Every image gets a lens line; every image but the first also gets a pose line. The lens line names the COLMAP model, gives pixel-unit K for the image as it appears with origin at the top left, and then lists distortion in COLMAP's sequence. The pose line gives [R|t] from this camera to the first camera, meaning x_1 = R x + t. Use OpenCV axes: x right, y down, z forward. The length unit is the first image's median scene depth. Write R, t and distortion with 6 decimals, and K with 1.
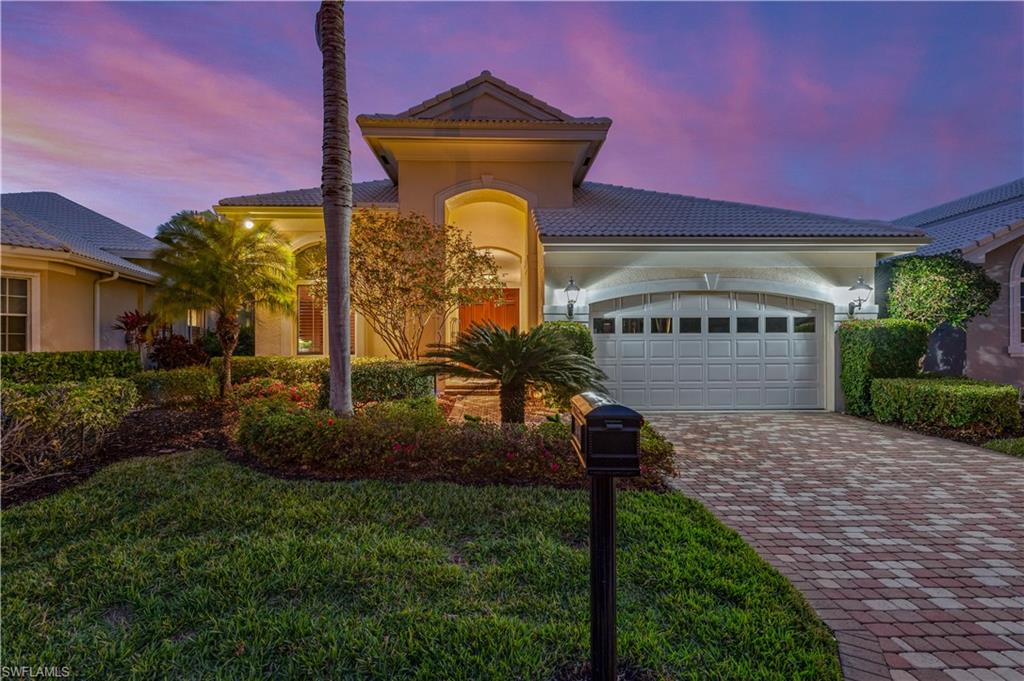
lens RADIAL K [[456.7, 0, 508.9], [0, 456.7, 341.2], [0, 0, 1]] dist [0.000561, -0.000085]
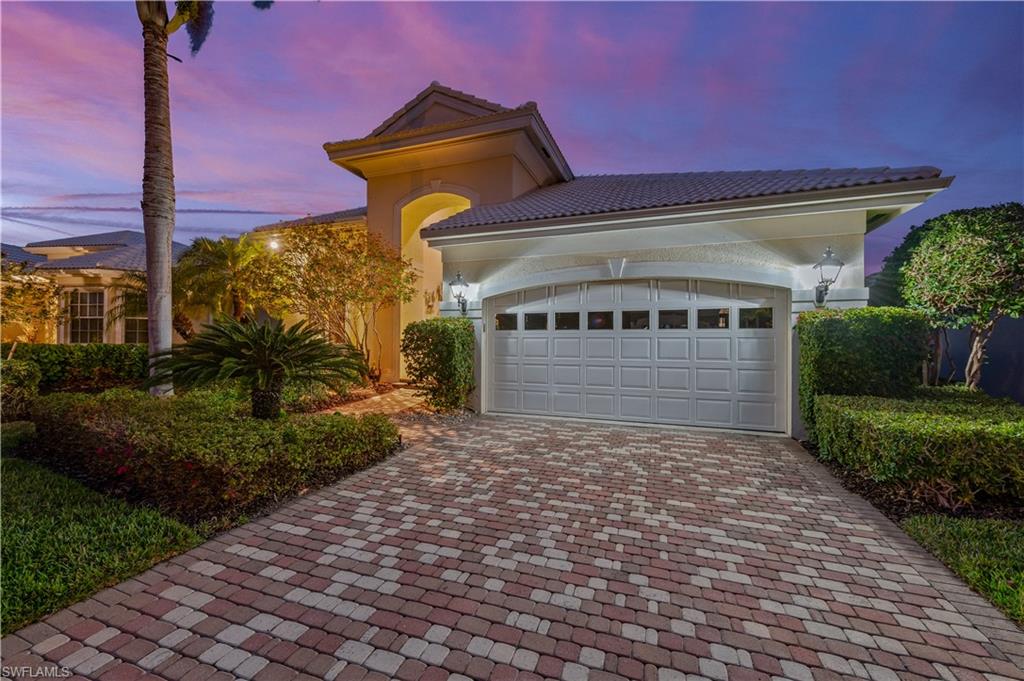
lens RADIAL K [[399.2, 0, 515.2], [0, 399.2, 337.8], [0, 0, 1]] dist [0.005210, -0.000909]
pose [[0.931398, 0.005066, -0.363968, 0.533903], [-0.007546, 0.999957, -0.005391, 0.003383], [0.363925, 0.007768, 0.931396, 0.246985]]
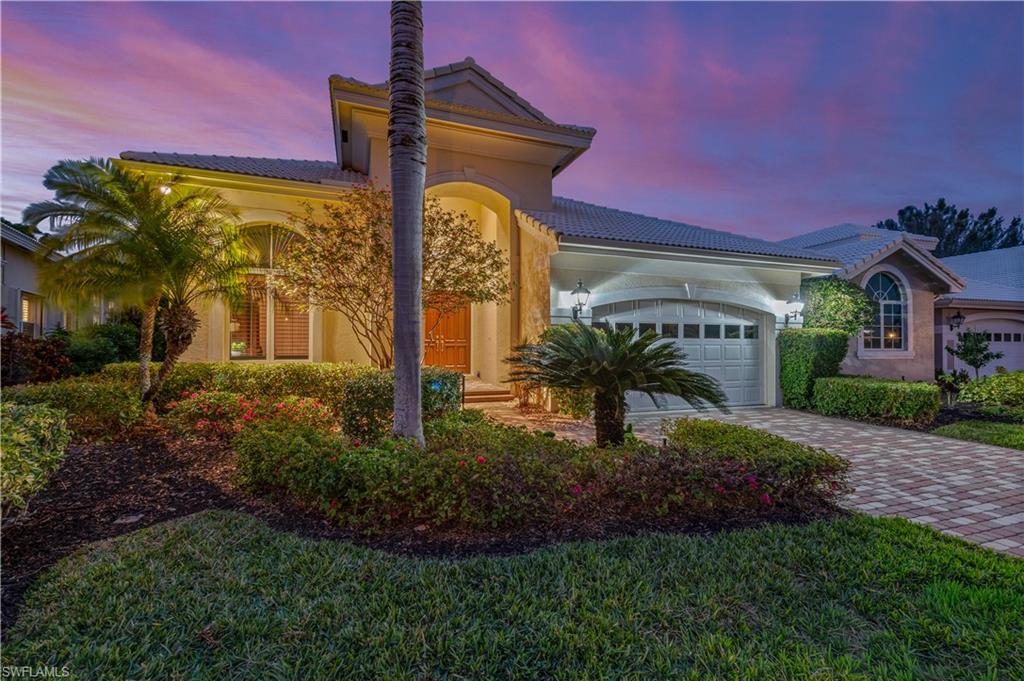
lens RADIAL K [[411.8, 0, 500.5], [0, 411.8, 341.8], [0, 0, 1]] dist [0.003618, -0.000470]
pose [[0.954441, 0.008737, 0.298271, -0.276016], [-0.006491, 0.999943, -0.008519, 0.001911], [-0.298328, 0.006195, 0.954443, 0.200464]]
